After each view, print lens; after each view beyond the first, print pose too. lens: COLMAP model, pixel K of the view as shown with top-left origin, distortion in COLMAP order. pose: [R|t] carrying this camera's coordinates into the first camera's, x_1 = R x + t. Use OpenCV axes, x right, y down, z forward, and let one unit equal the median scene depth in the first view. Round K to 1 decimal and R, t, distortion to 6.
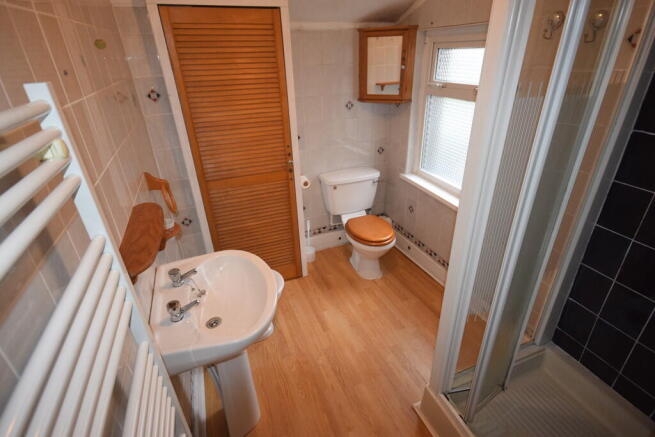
lens RADIAL K [[330.9, 0, 329.6], [0, 330.9, 218.4], [0, 0, 1]] dist [0.005864, 0.000022]
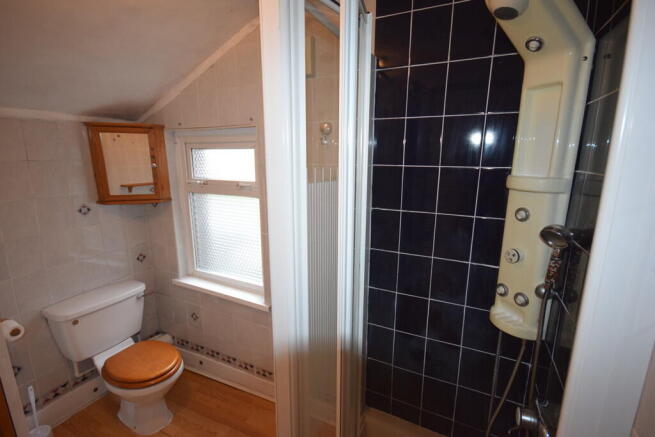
lens RADIAL K [[305.0, 0, 339.5], [0, 305.0, 215.3], [0, 0, 1]] dist [0.002718, -0.006350]
pose [[0.731803, -0.102318, 0.673791, 0.014298], [0.285909, 0.943550, -0.167243, -0.037319], [-0.618644, 0.315032, 0.719746, 0.113806]]
